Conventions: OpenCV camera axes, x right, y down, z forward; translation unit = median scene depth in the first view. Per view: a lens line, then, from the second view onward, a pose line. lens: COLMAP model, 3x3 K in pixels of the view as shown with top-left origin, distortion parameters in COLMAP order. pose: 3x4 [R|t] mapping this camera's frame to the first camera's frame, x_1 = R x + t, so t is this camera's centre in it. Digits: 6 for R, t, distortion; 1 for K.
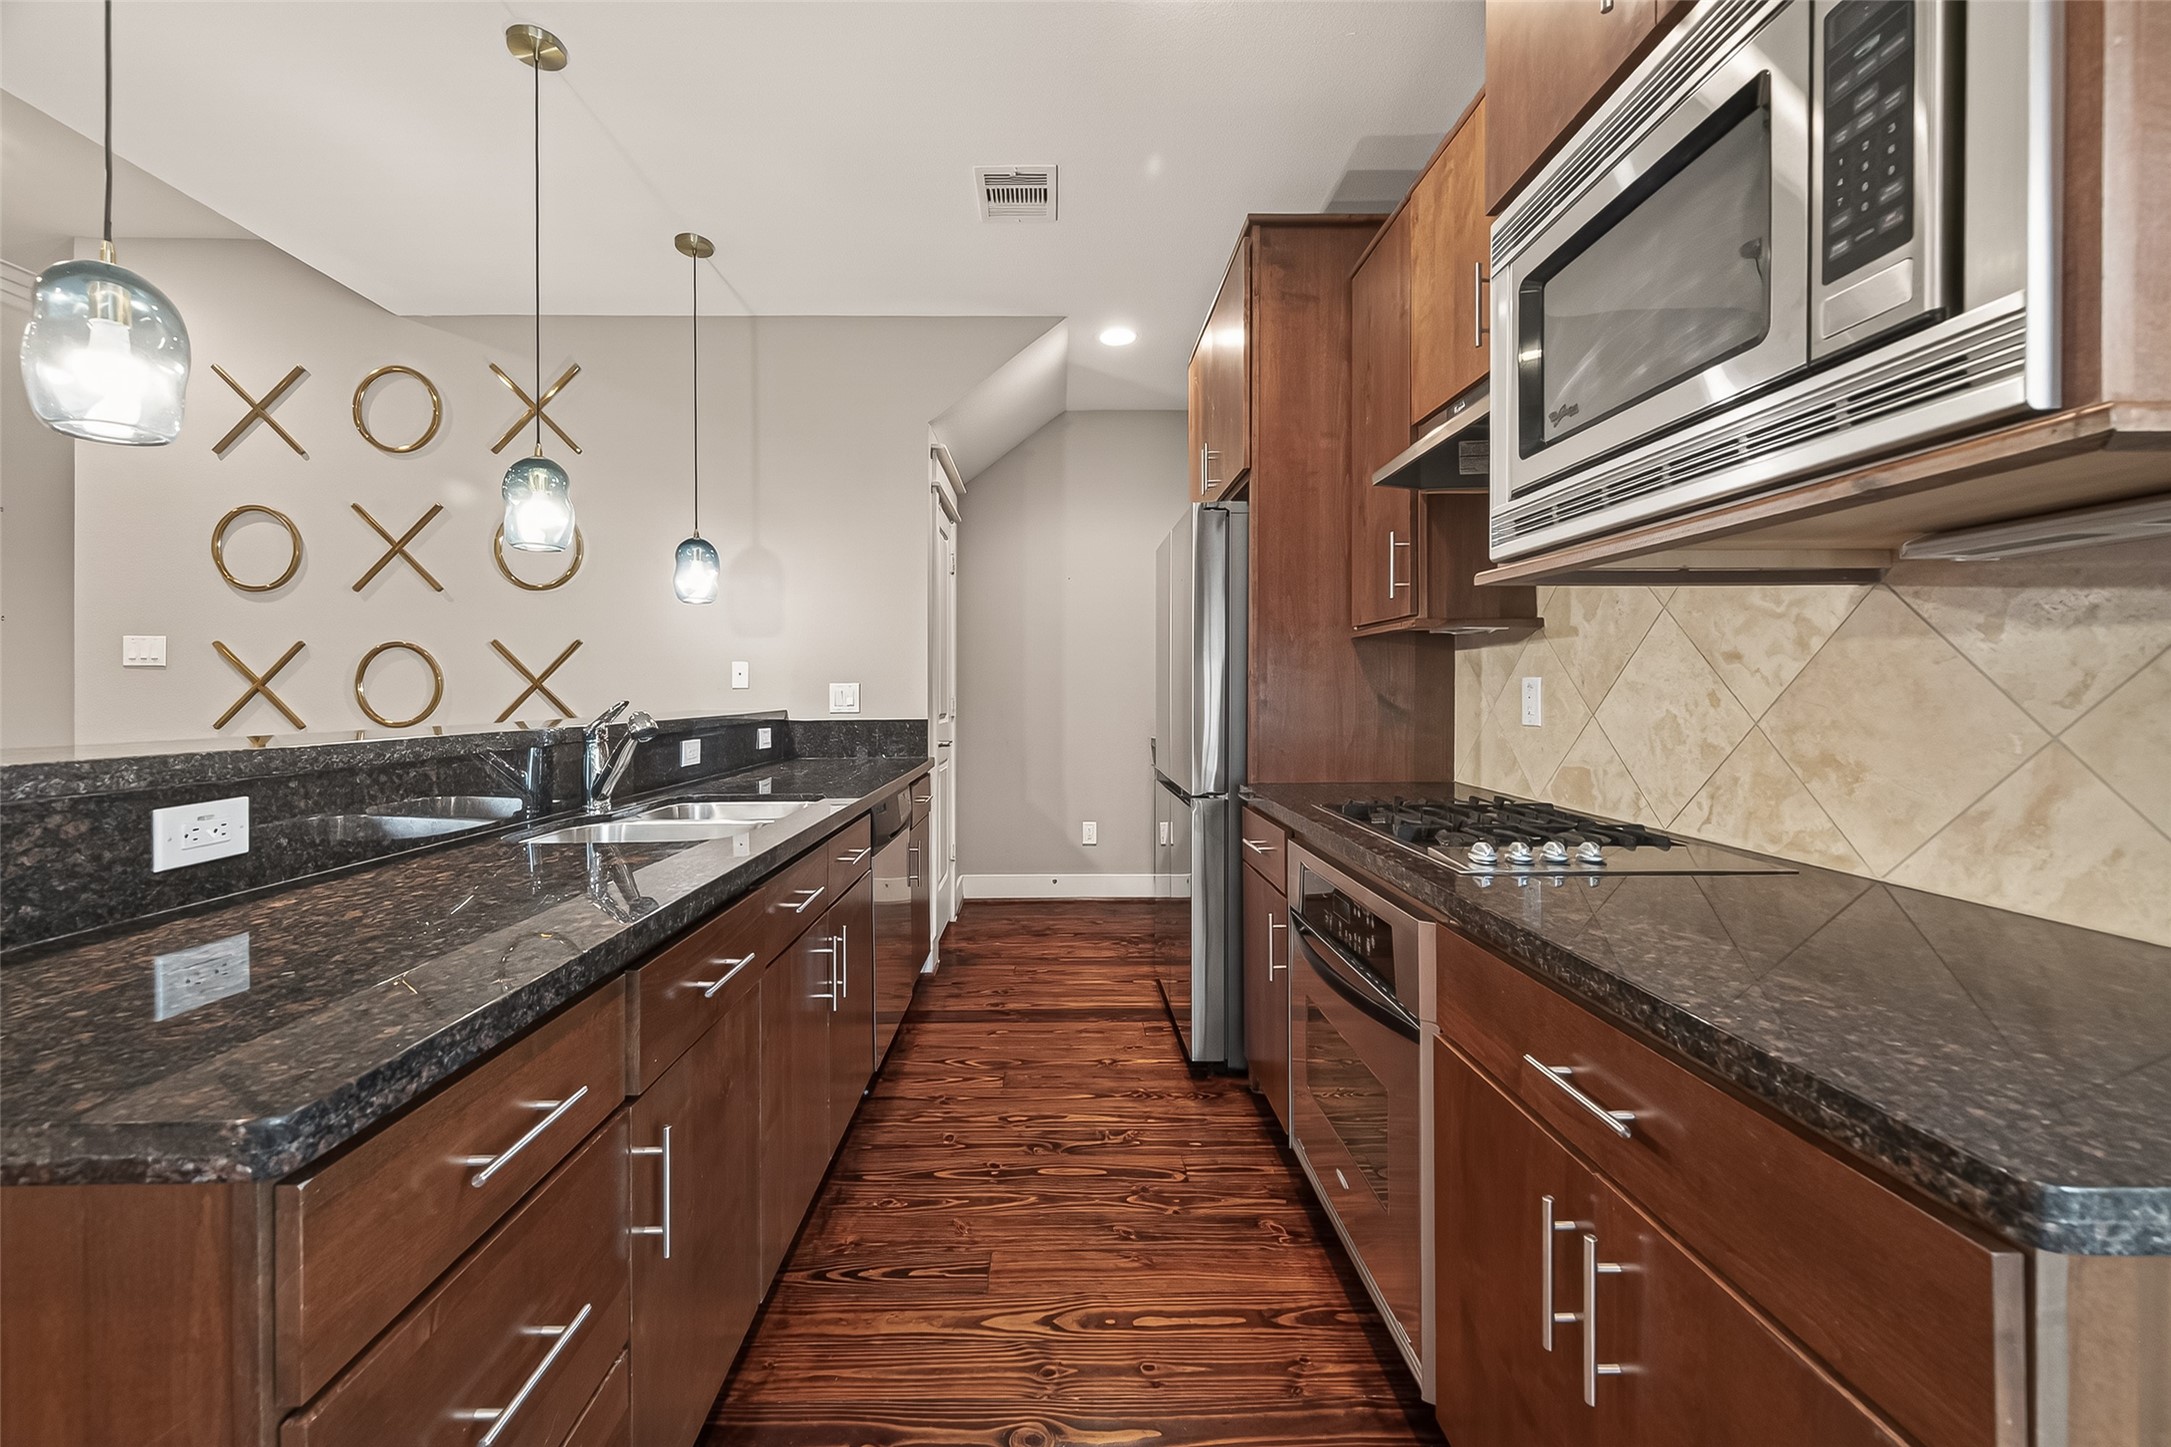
lens RADIAL K [[902.2, 0, 1076.8], [0, 902.2, 697.6], [0, 0, 1]] dist [0.014266, -0.000460]
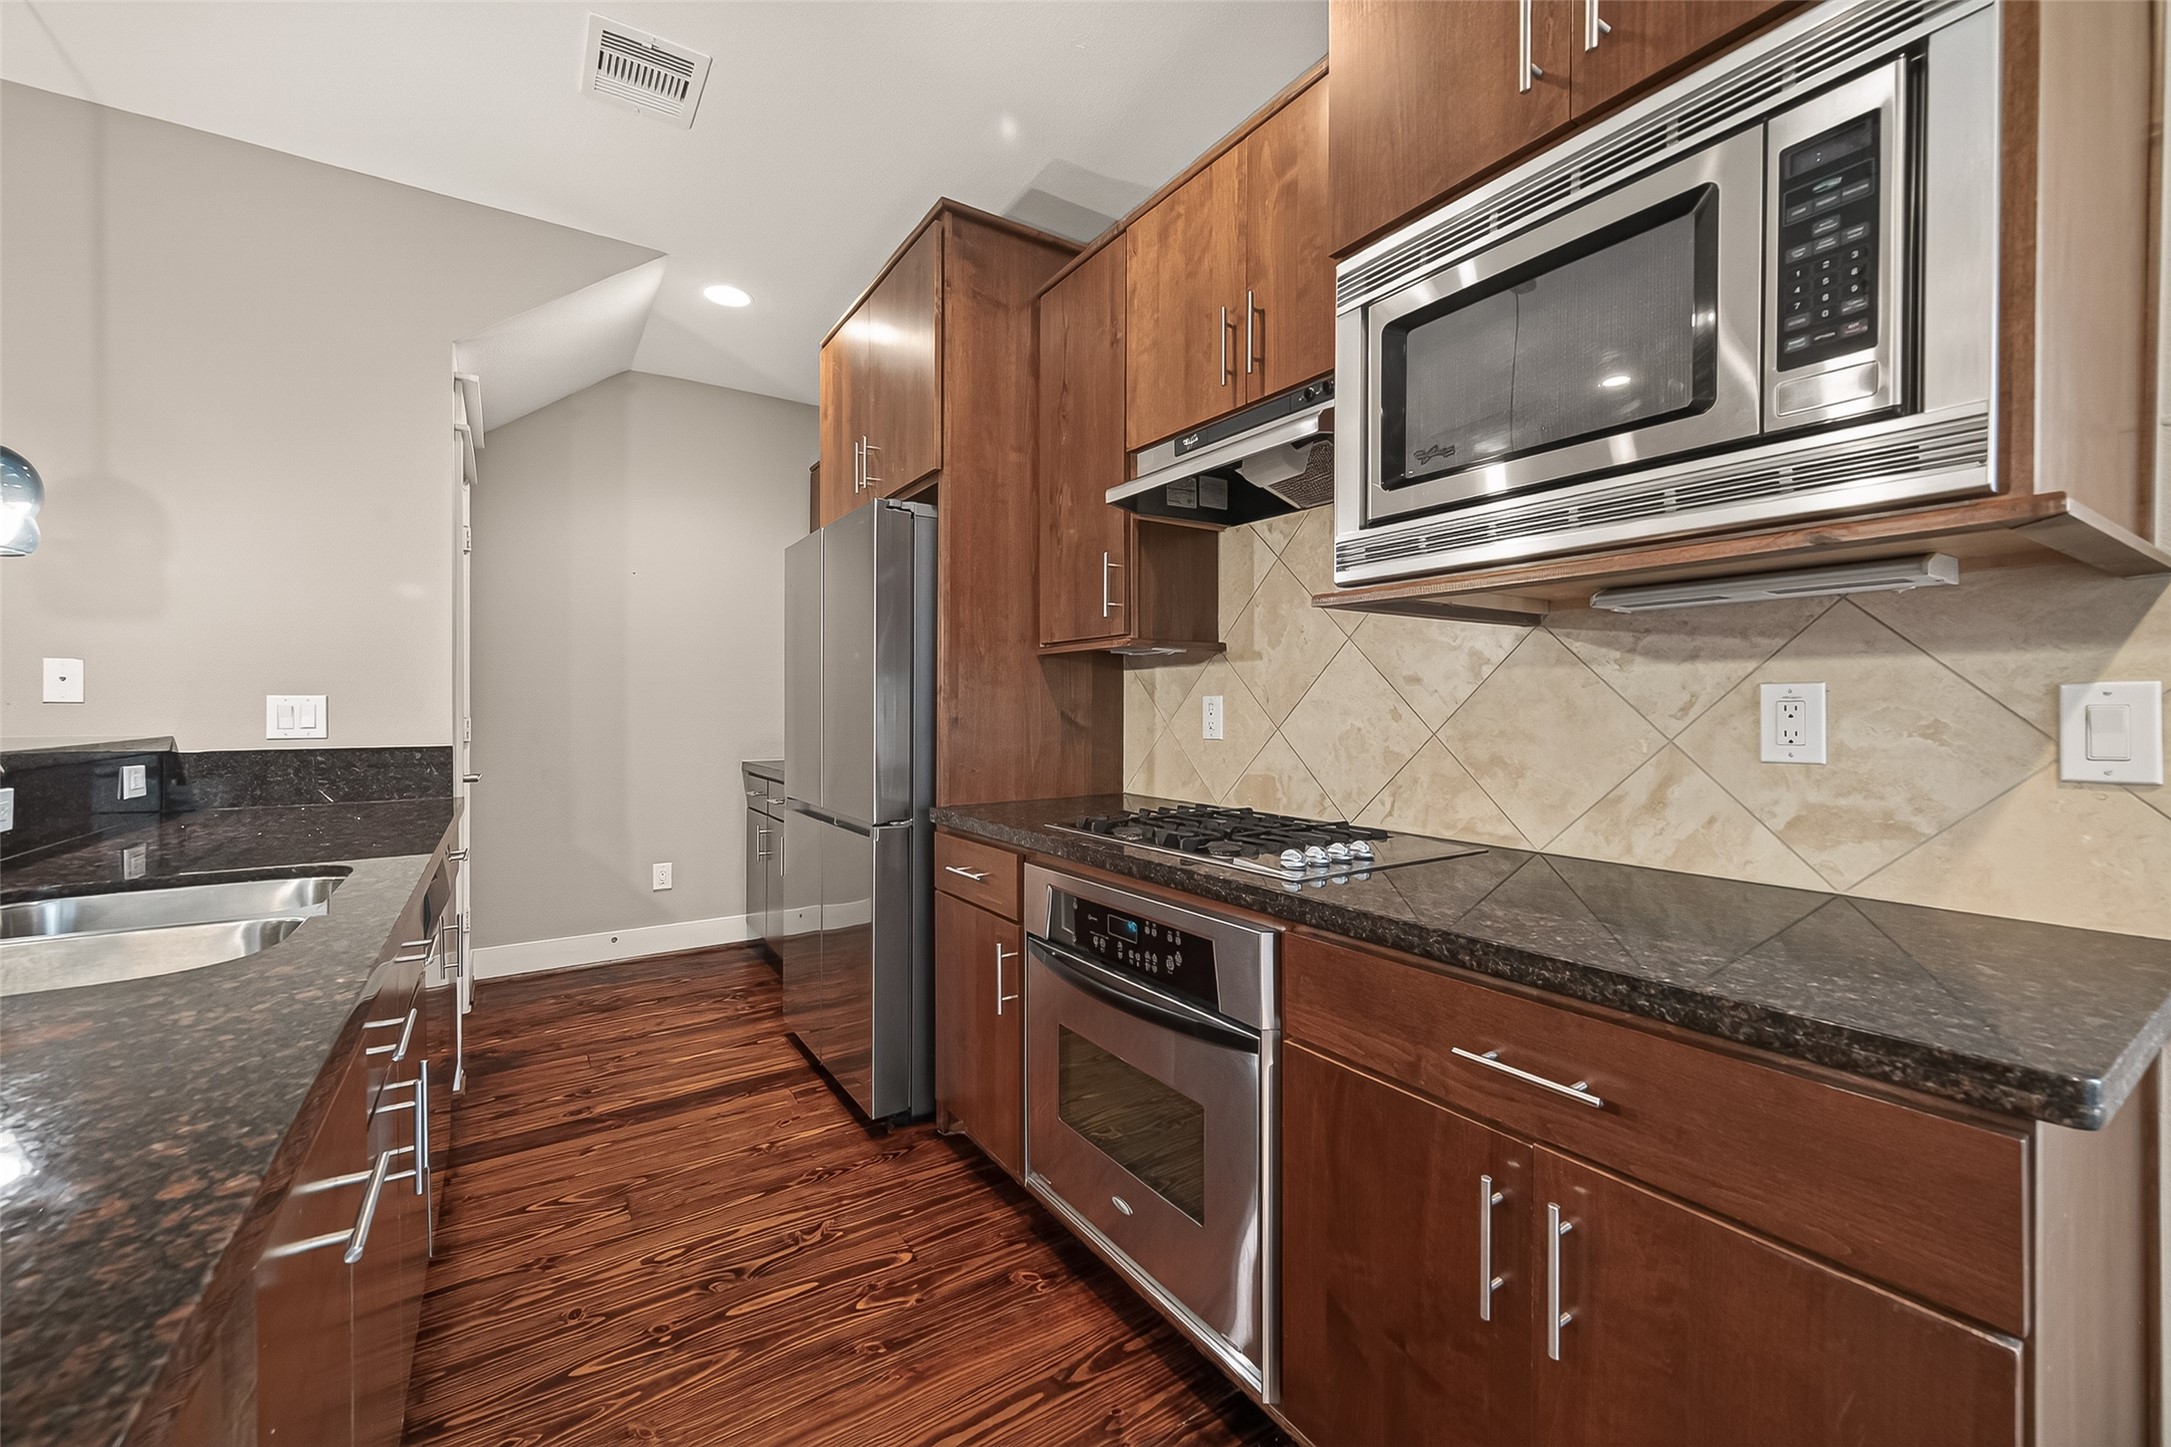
lens RADIAL K [[868.6, 0, 1120.4], [0, 868.6, 715.7], [0, 0, 1]] dist [0.019787, -0.005669]
pose [[0.828124, -0.002223, 0.560541, -0.208547], [0.002545, 0.999997, 0.000207, 0.001658], [-0.560539, 0.001255, 0.828127, 0.192295]]
